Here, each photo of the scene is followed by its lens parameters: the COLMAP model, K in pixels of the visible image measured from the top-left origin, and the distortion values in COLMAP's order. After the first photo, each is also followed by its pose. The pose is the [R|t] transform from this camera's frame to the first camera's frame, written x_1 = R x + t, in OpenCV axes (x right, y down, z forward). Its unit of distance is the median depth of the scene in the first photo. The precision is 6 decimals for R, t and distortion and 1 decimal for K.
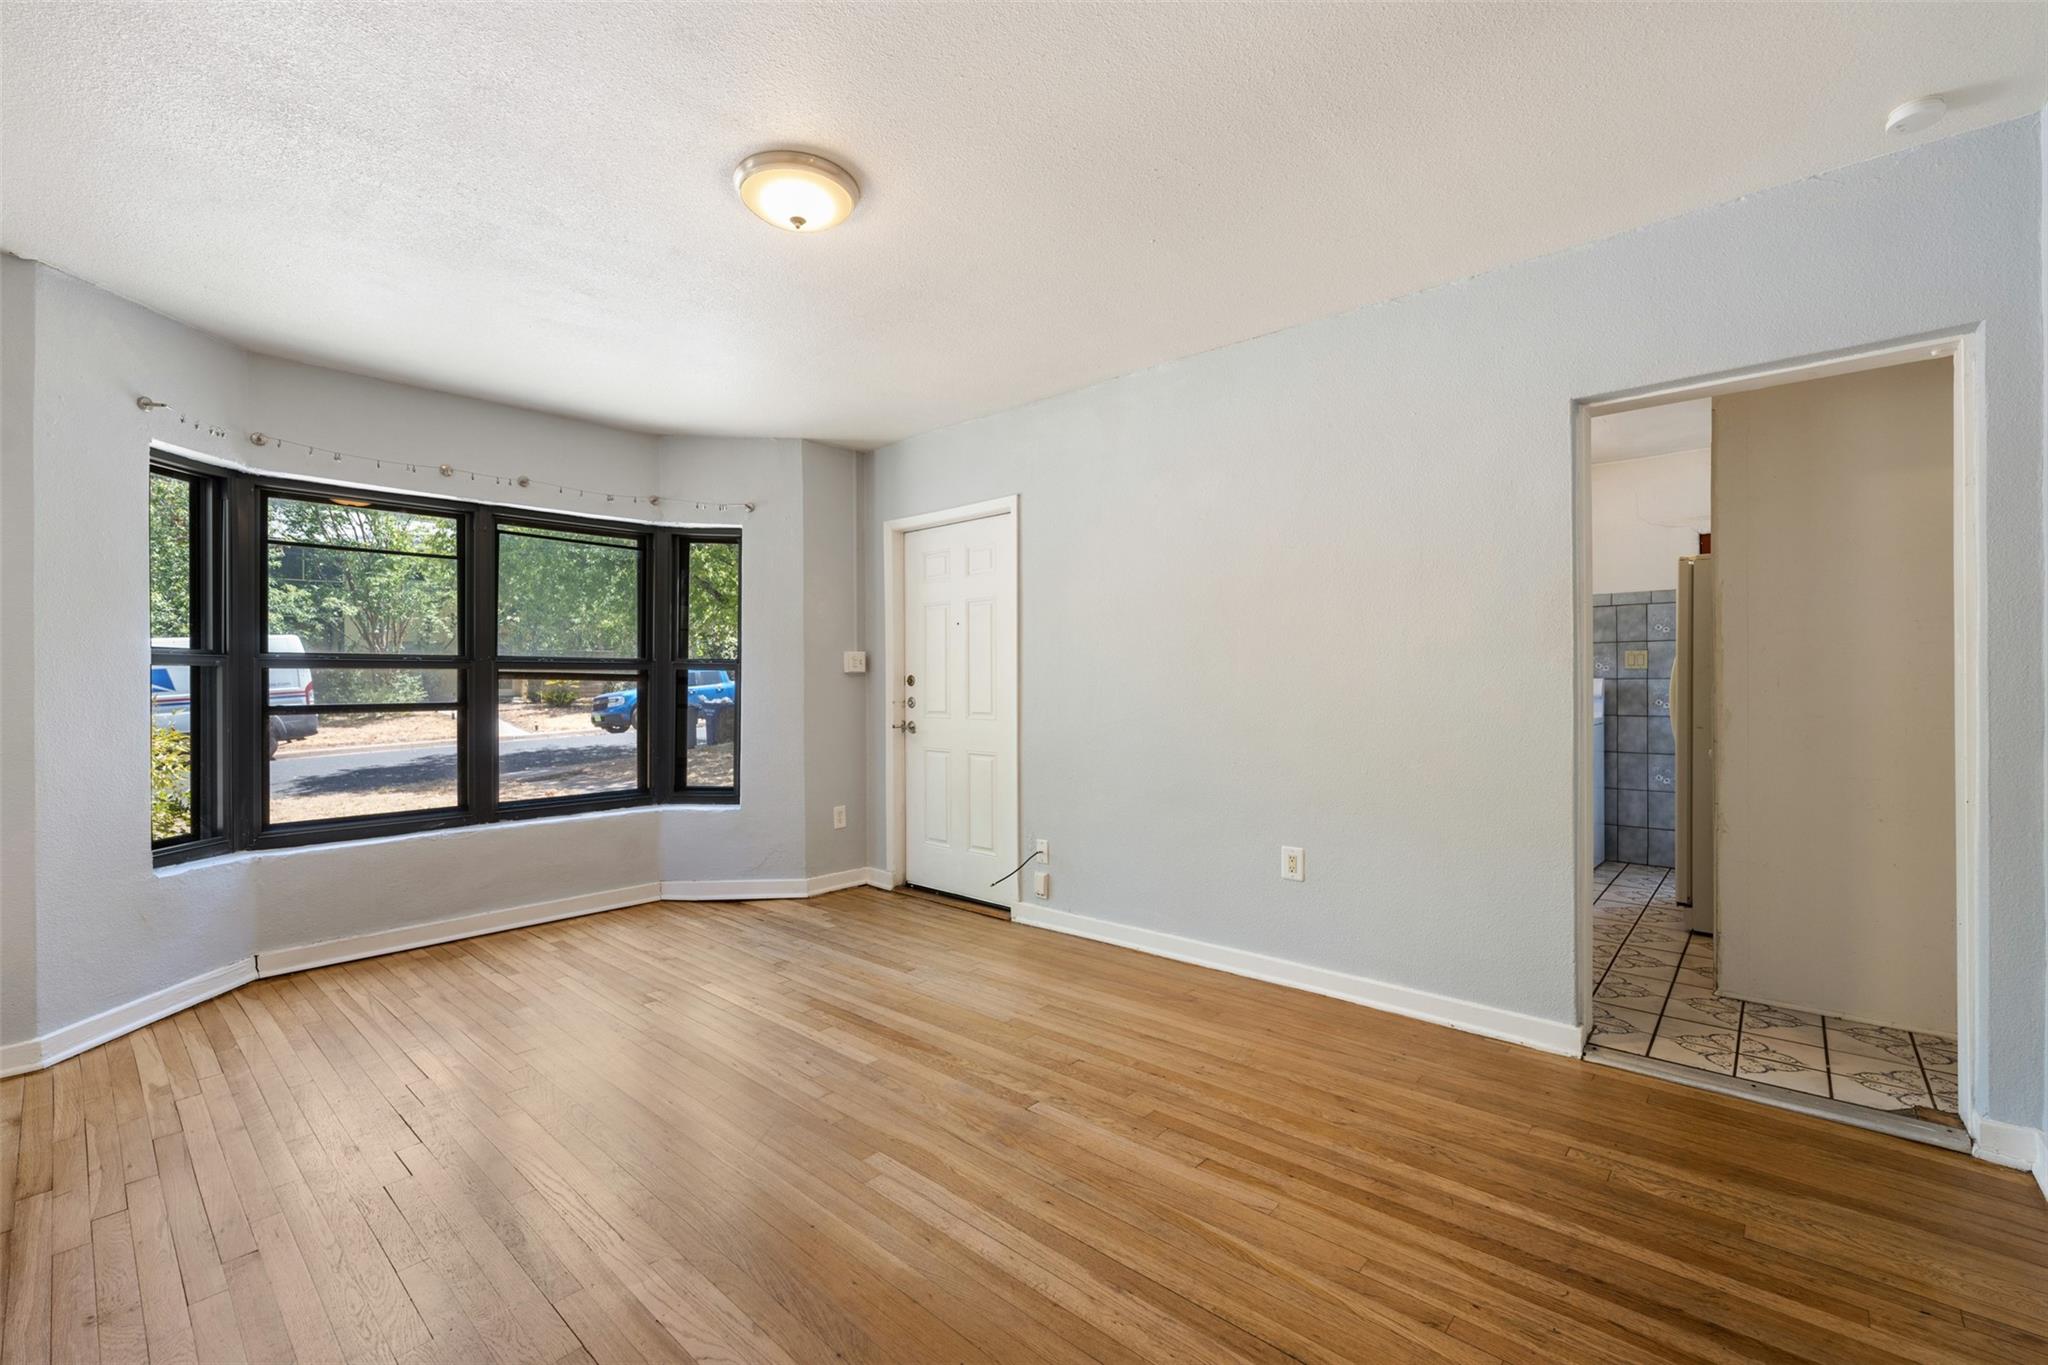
lens RADIAL K [[854.5, 0, 1030.5], [0, 854.5, 683.9], [0, 0, 1]] dist [-0.002007, -0.000376]
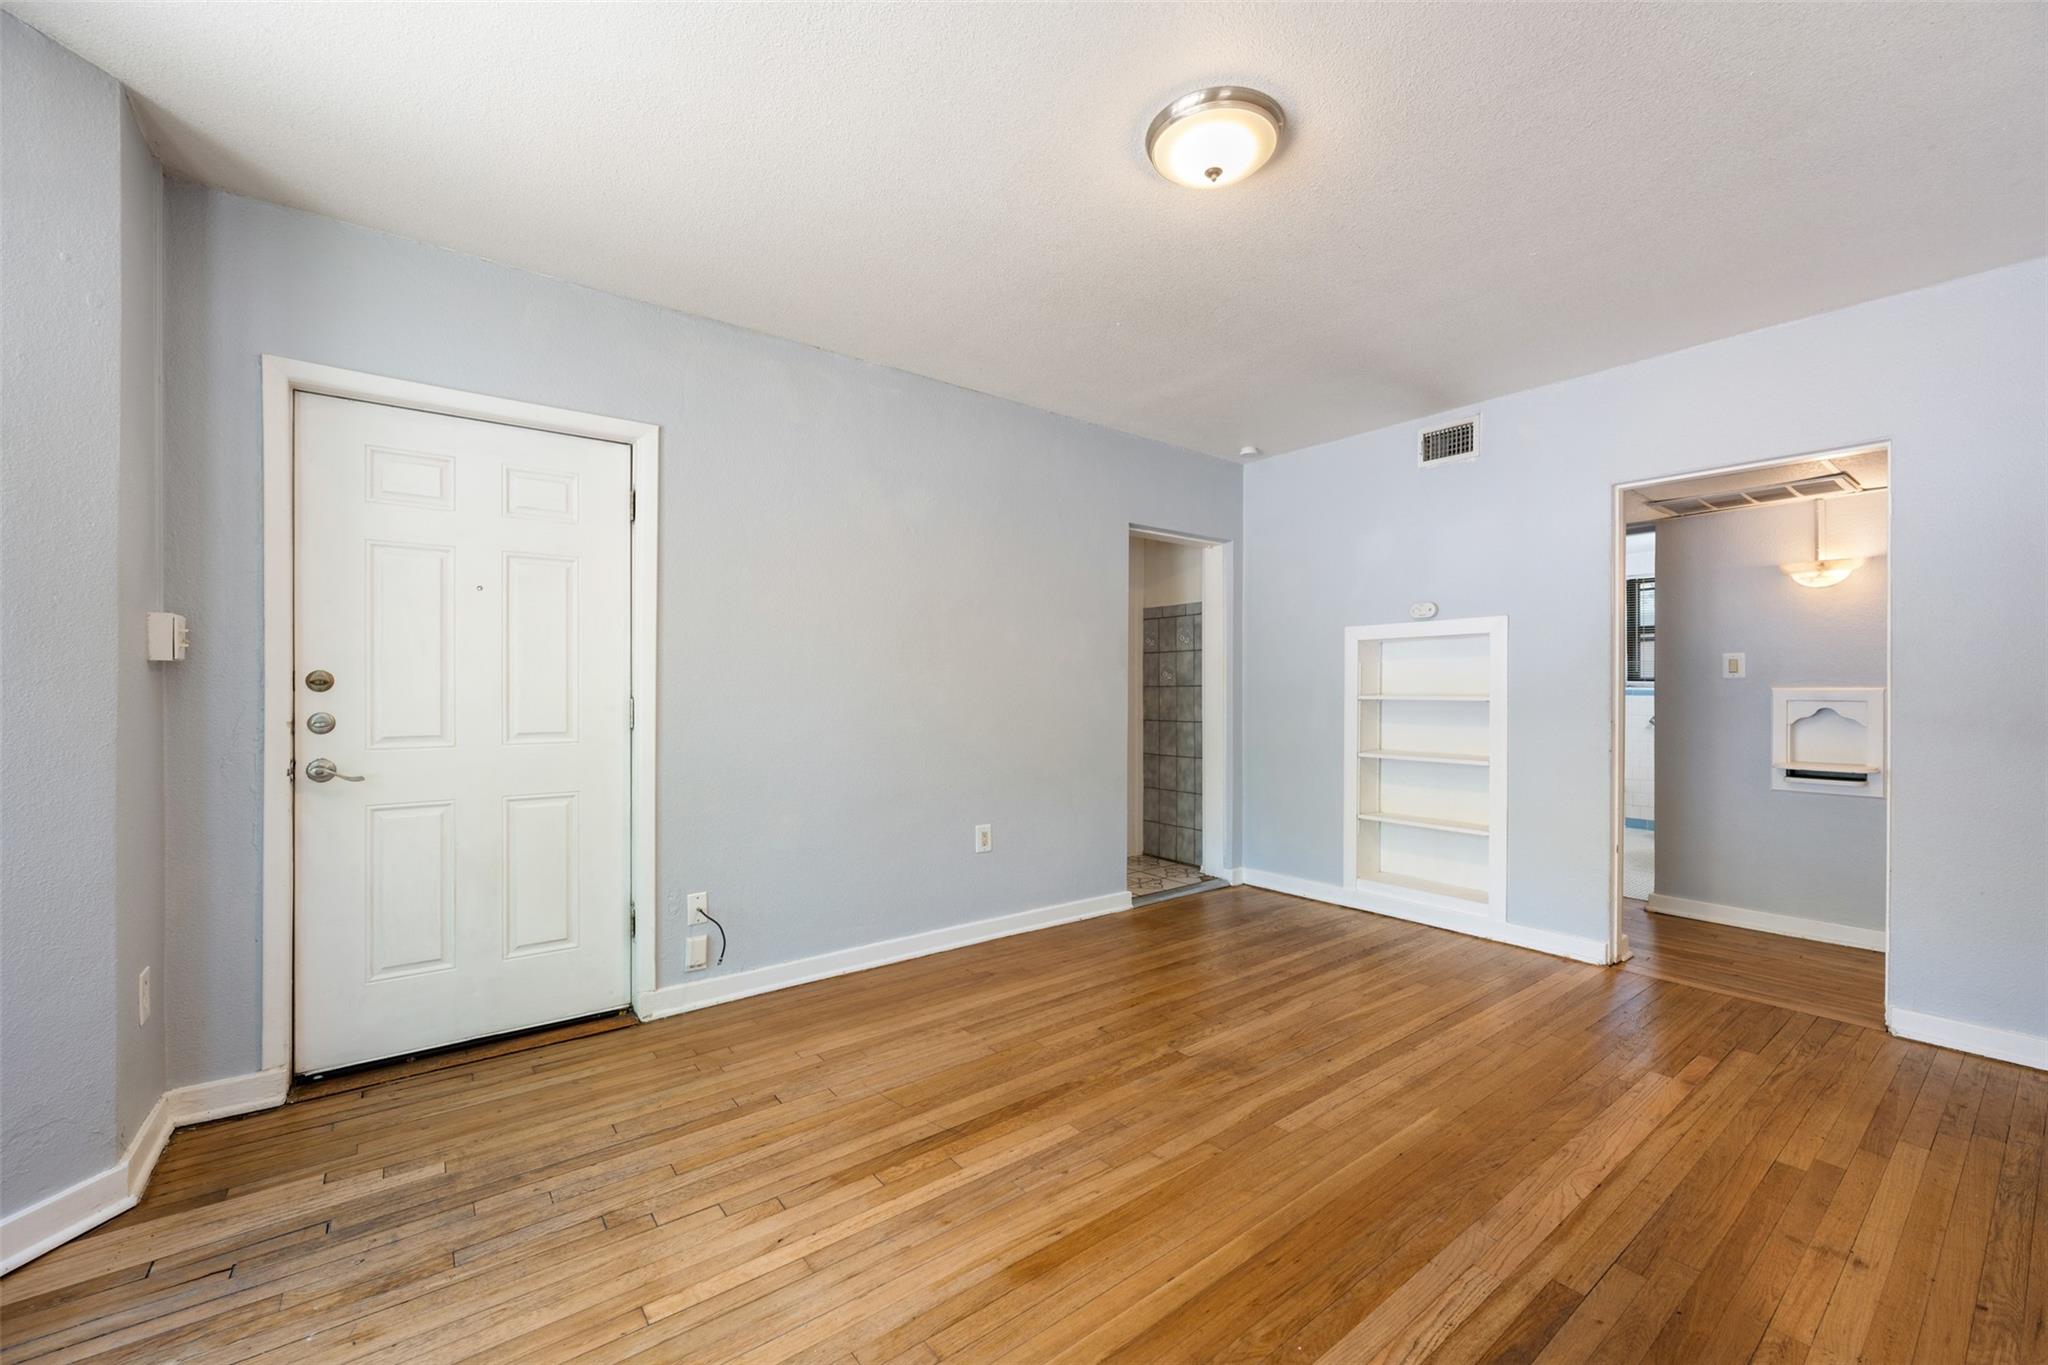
lens RADIAL K [[810.5, 0, 1026.5], [0, 810.5, 691.2], [0, 0, 1]] dist [-0.001457, -0.000098]
pose [[0.194046, 0.000990, 0.980992, -0.690697], [0.000430, 0.999999, -0.001094, 0.003411], [-0.980992, 0.000634, 0.194045, 0.618936]]
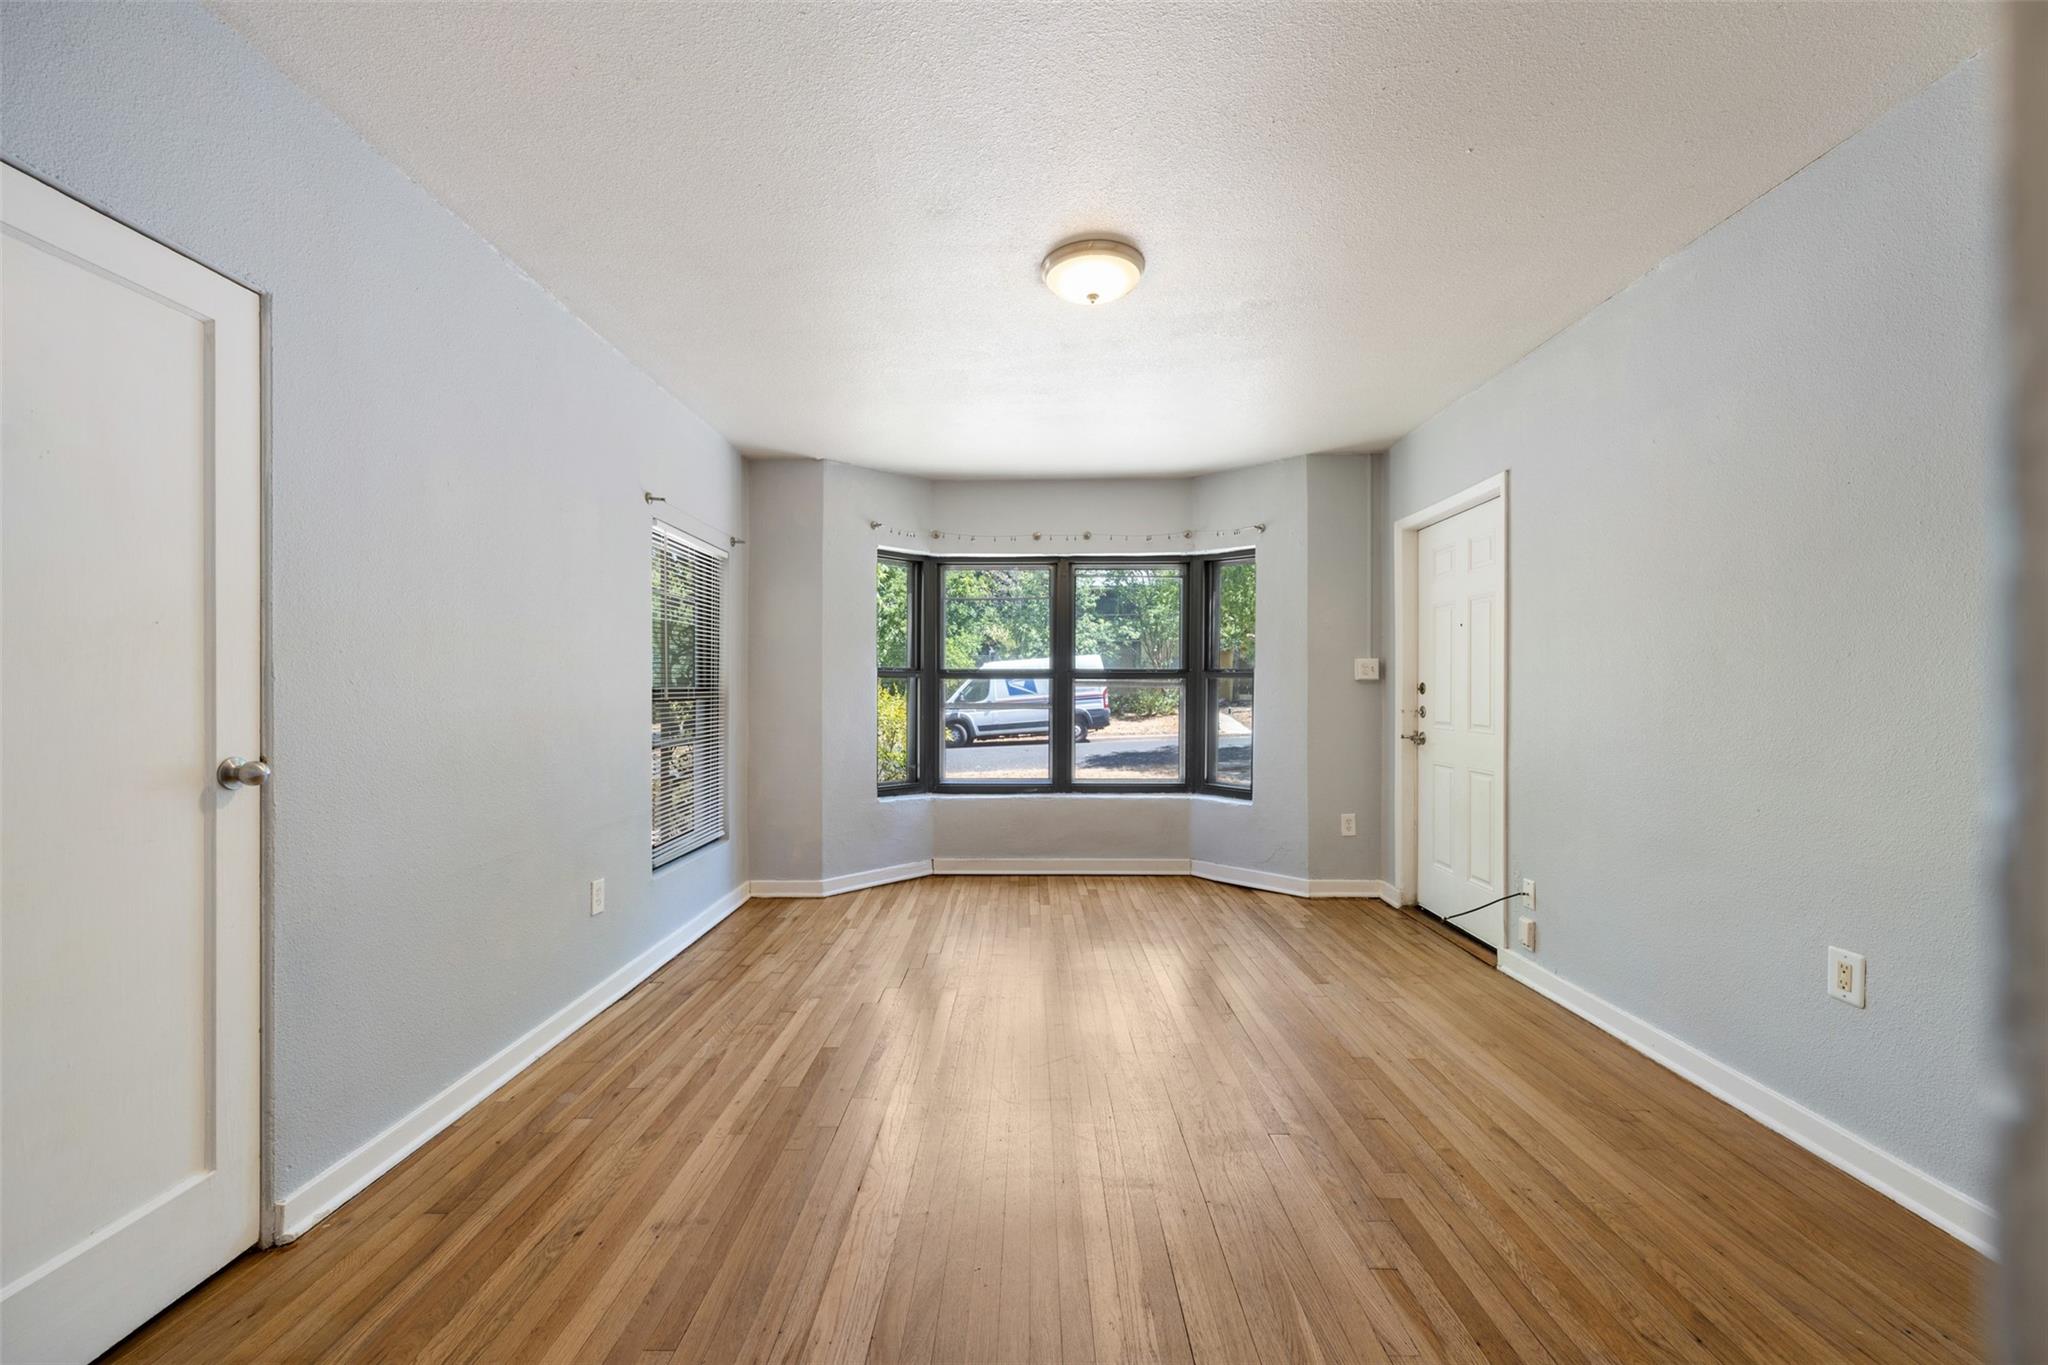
lens RADIAL K [[810.5, 0, 1026.5], [0, 810.5, 691.2], [0, 0, 1]] dist [-0.001457, -0.000098]
pose [[0.659889, 0.006444, -0.751335, 0.306179], [-0.005826, 0.999977, 0.003460, -0.001536], [0.751340, 0.002094, 0.659912, 0.118327]]
